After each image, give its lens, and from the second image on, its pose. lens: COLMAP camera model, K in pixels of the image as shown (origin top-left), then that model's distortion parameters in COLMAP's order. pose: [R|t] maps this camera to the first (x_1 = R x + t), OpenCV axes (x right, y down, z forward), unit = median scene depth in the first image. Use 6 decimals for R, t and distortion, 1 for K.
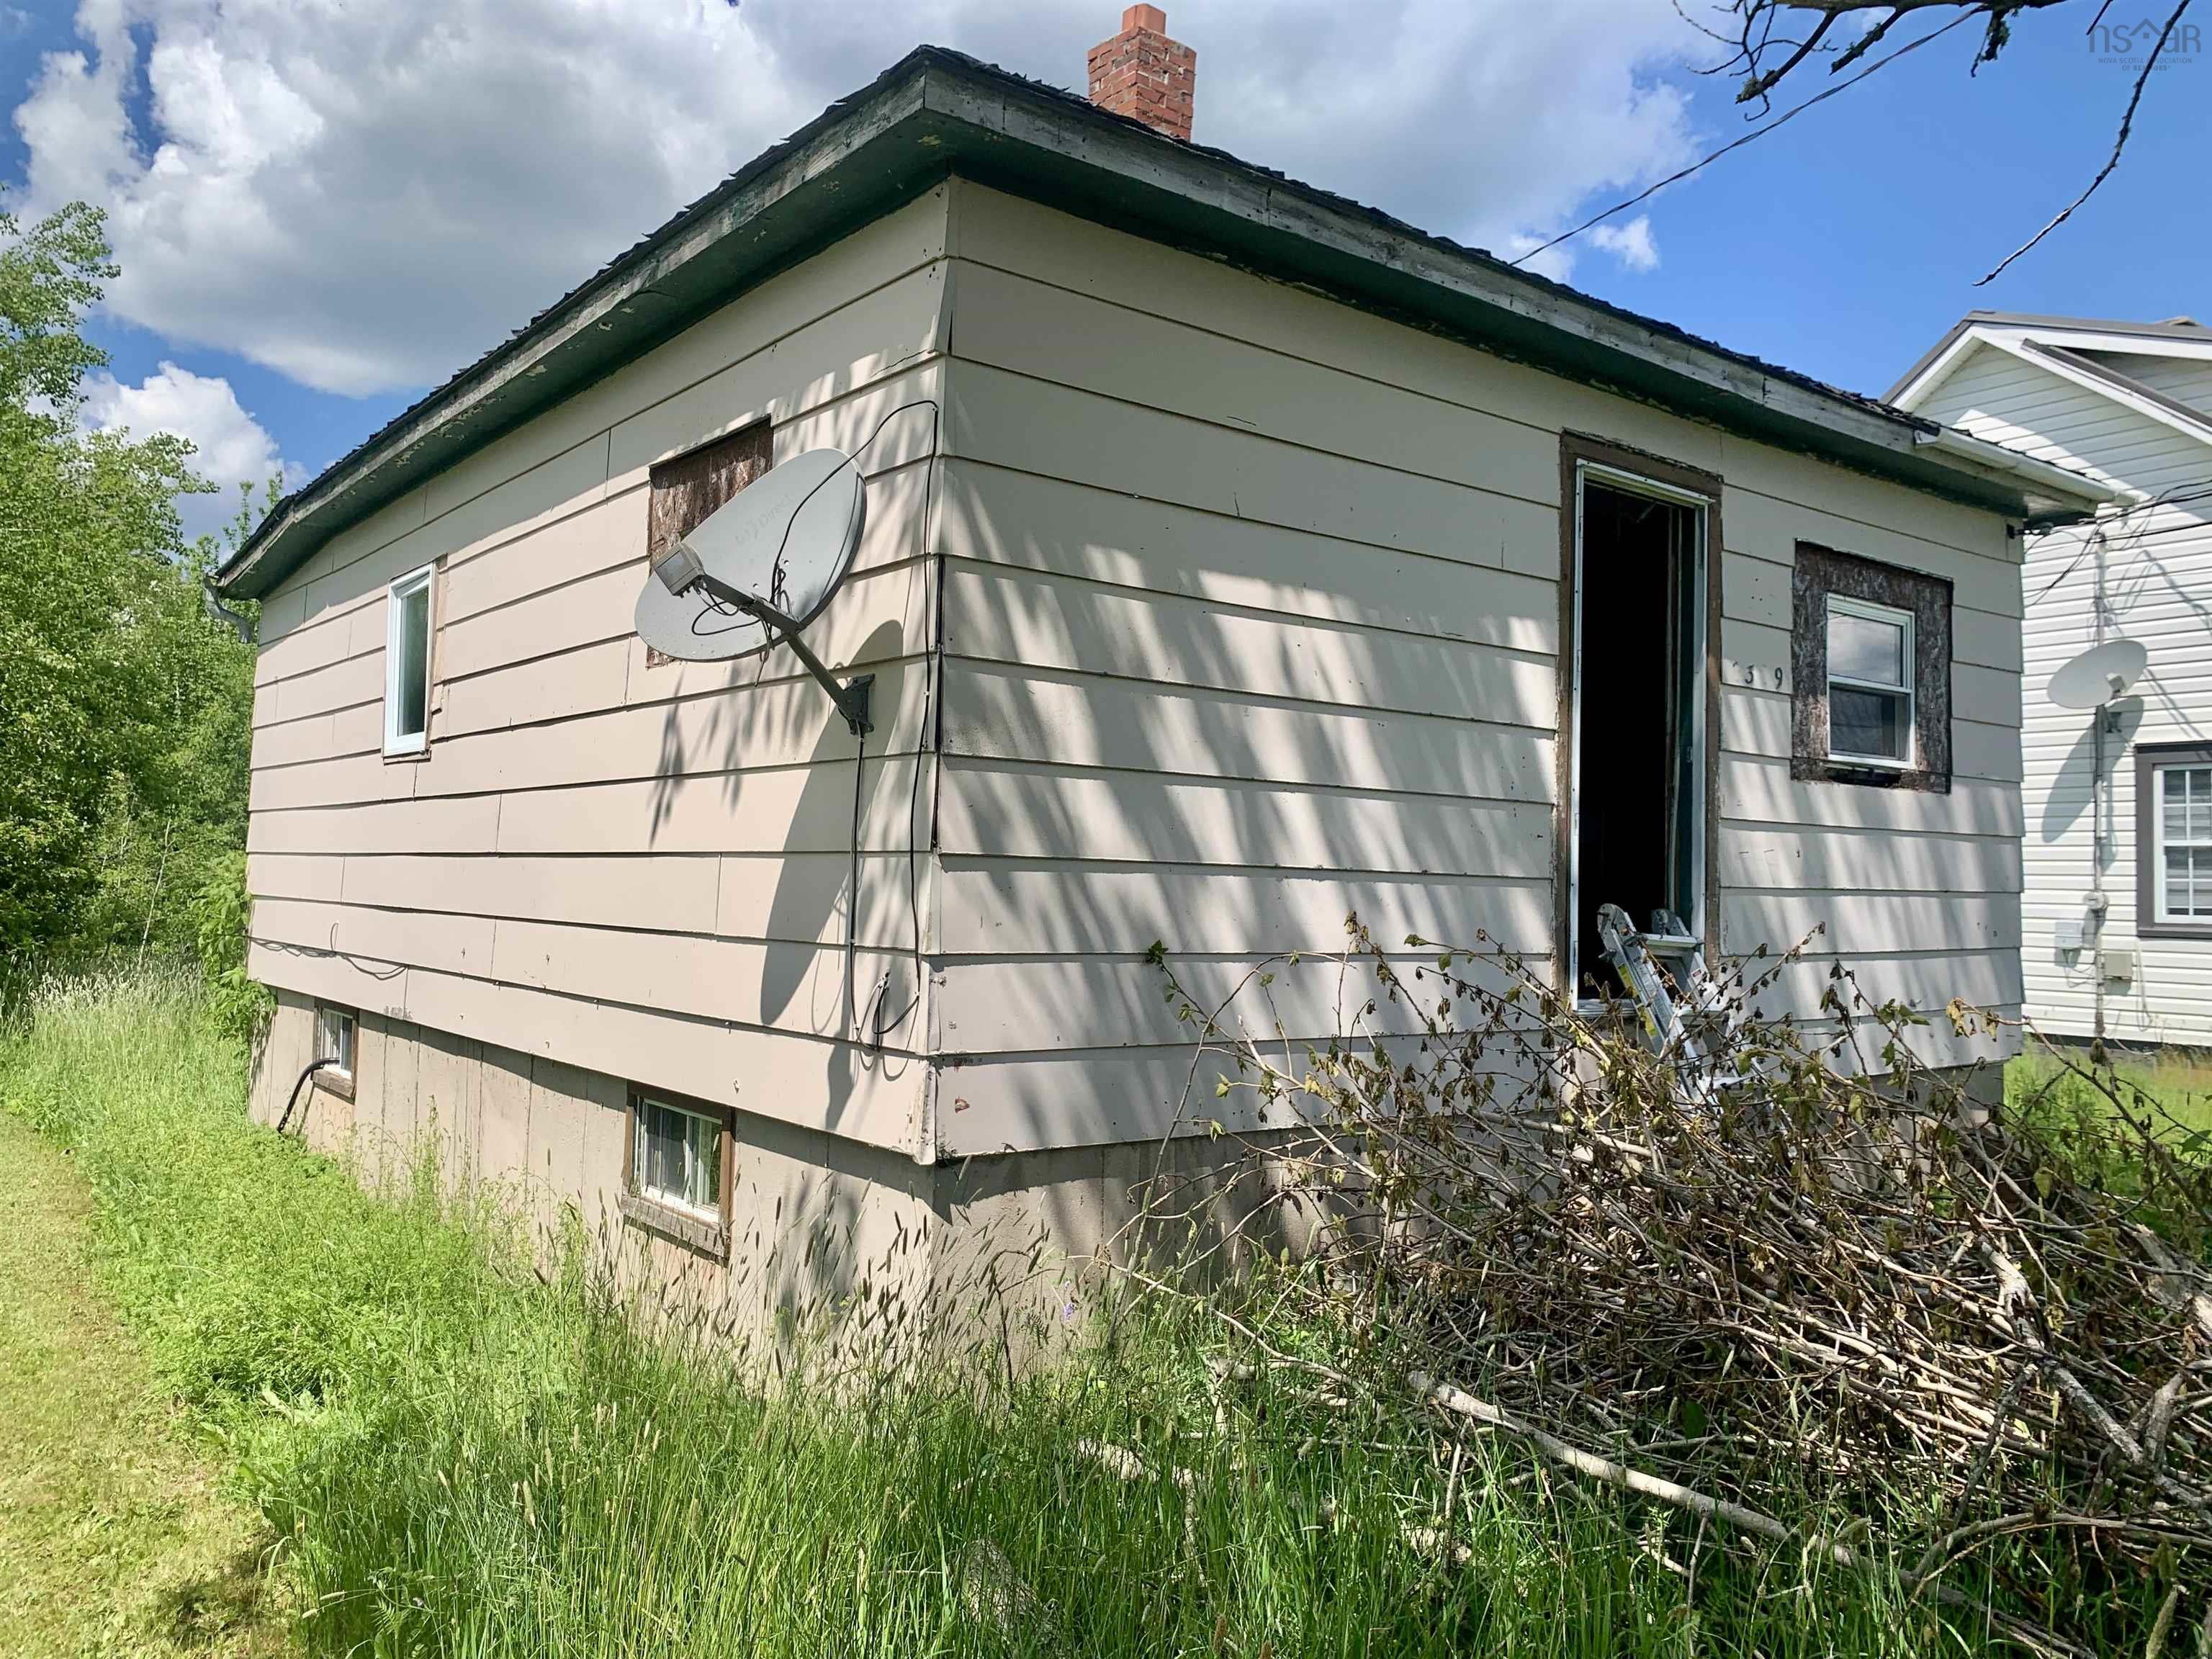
lens RADIAL K [[1679.9, 0, 1091.2], [0, 1679.9, 820.0], [0, 0, 1]] dist [0.015518, -0.008570]
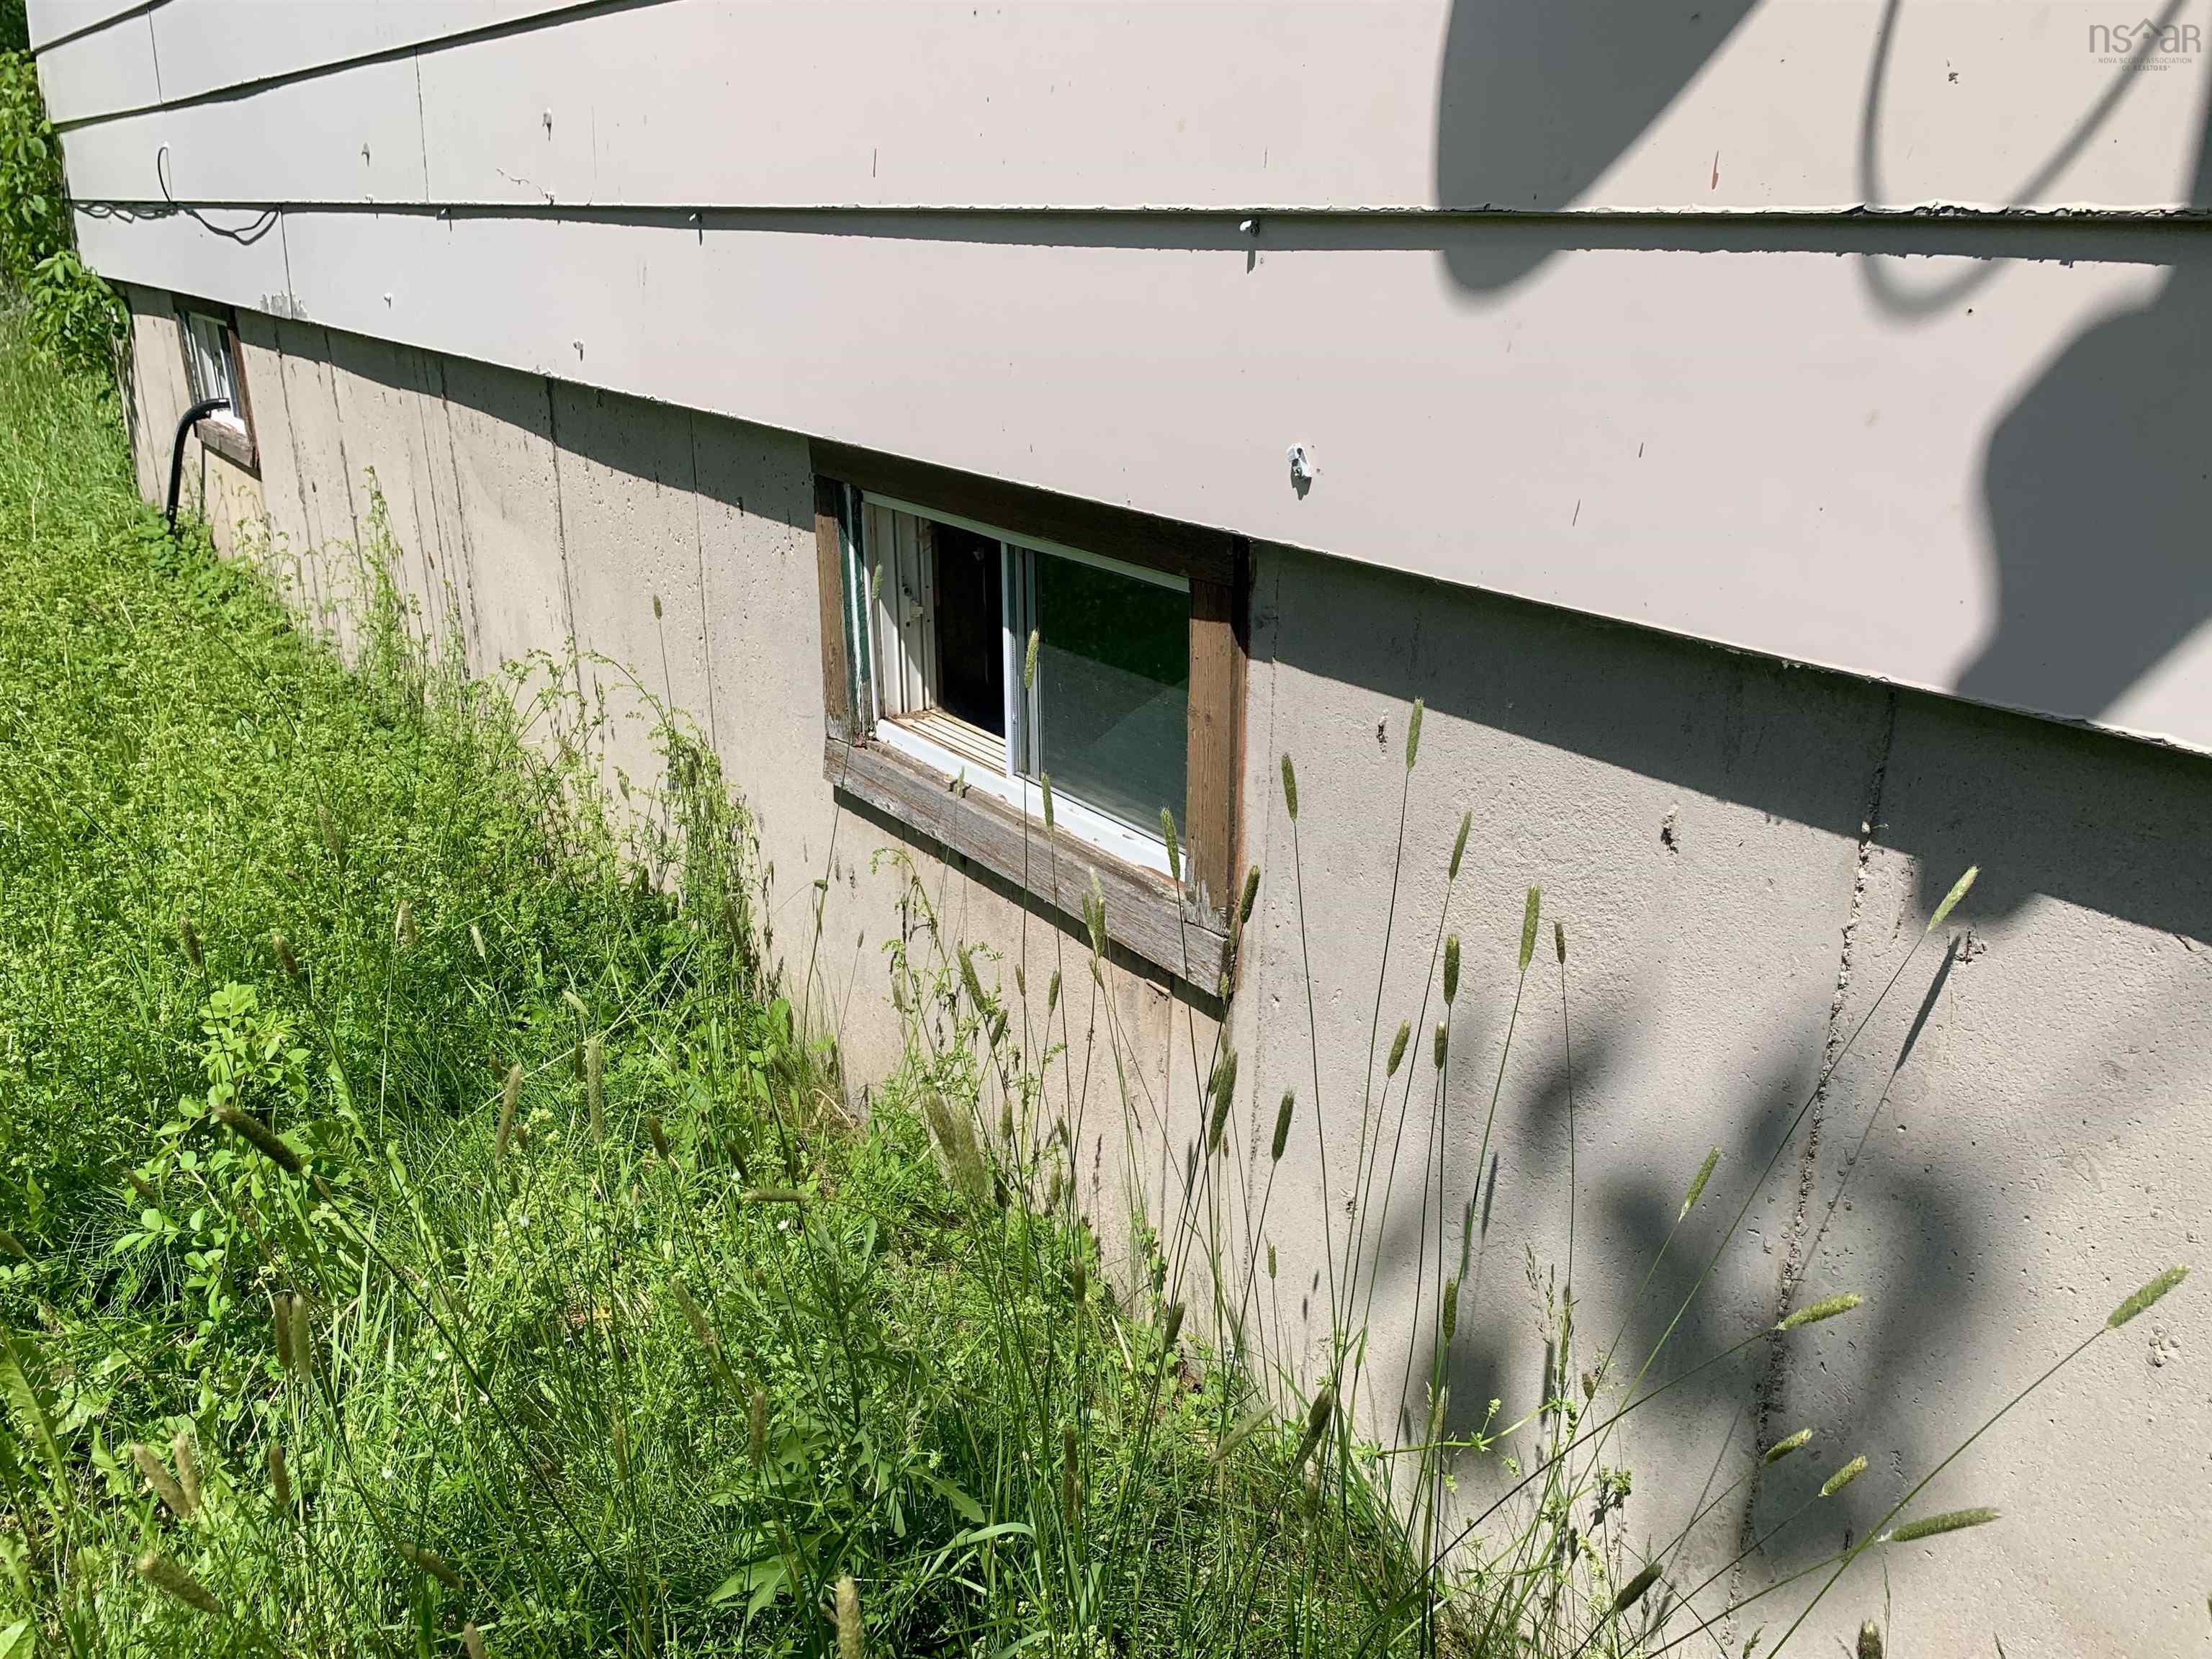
lens RADIAL K [[1679.9, 0, 1091.2], [0, 1679.9, 820.0], [0, 0, 1]] dist [0.015518, -0.008570]
pose [[0.999561, -0.013778, -0.026222, -0.196818], [0.022756, 0.923879, 0.382007, 0.088062], [0.018963, -0.382436, 0.923787, 0.603149]]
